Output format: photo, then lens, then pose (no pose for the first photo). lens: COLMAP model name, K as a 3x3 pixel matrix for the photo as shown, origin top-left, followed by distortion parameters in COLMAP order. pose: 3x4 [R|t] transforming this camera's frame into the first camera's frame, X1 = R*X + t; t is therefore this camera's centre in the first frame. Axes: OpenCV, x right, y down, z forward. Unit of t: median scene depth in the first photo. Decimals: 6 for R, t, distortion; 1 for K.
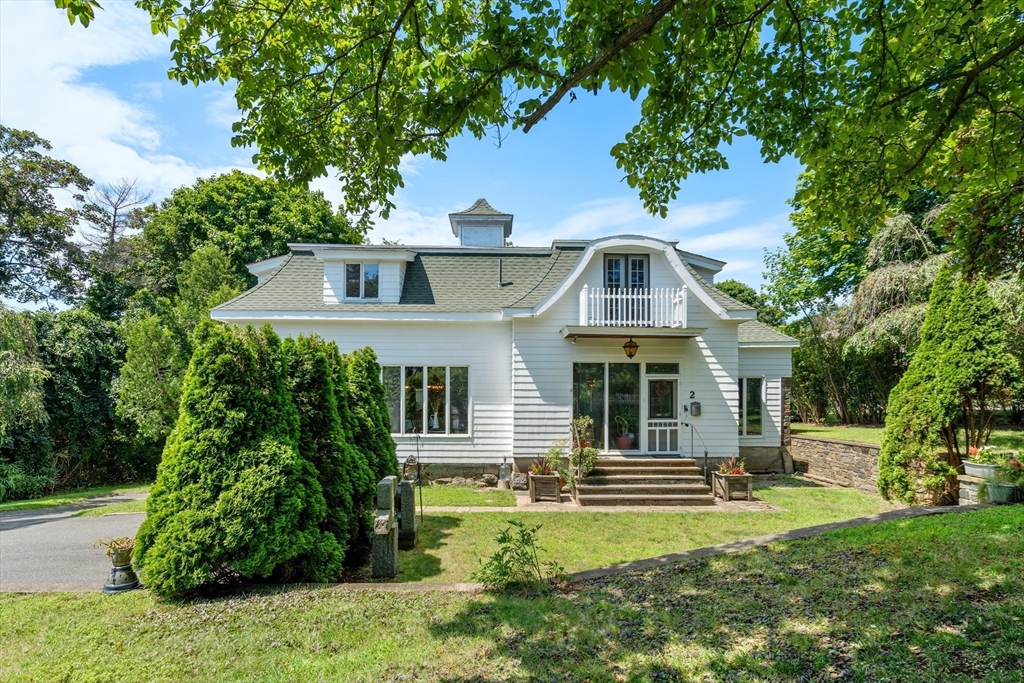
lens RADIAL K [[548.5, 0, 510.1], [0, 548.5, 386.3], [0, 0, 1]] dist [0.031097, 0.000223]
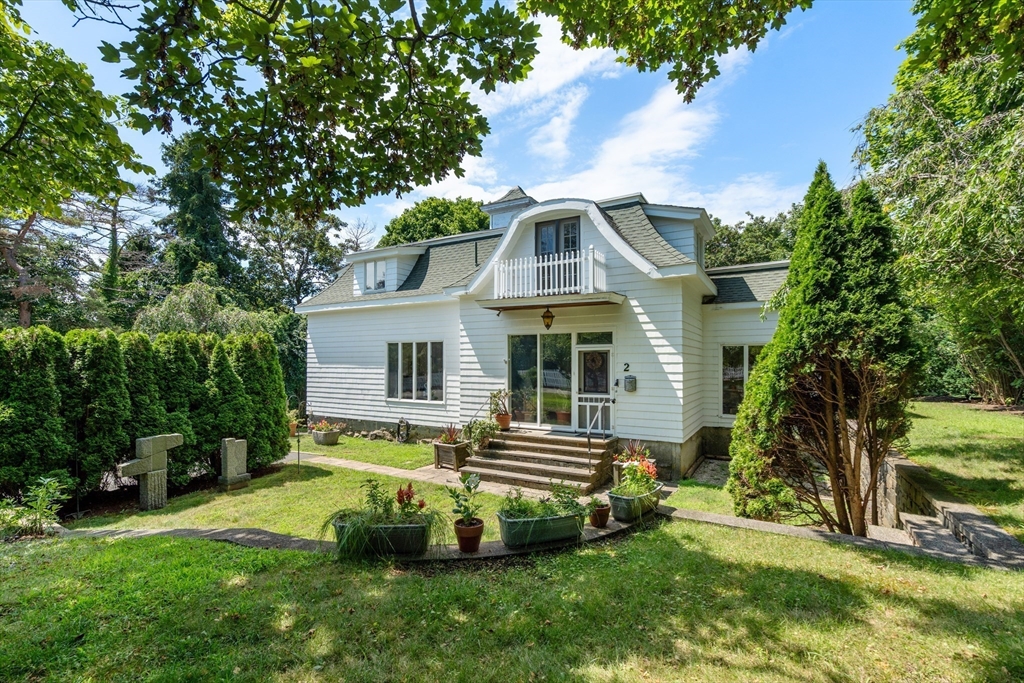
lens RADIAL K [[463.6, 0, 509.3], [0, 463.6, 373.6], [0, 0, 1]] dist [-0.000772, -0.000020]
pose [[0.846256, 0.010265, -0.532678, 0.565481], [0.014142, 0.999029, 0.041719, -0.008221], [0.532589, -0.042838, 0.845289, 0.278541]]
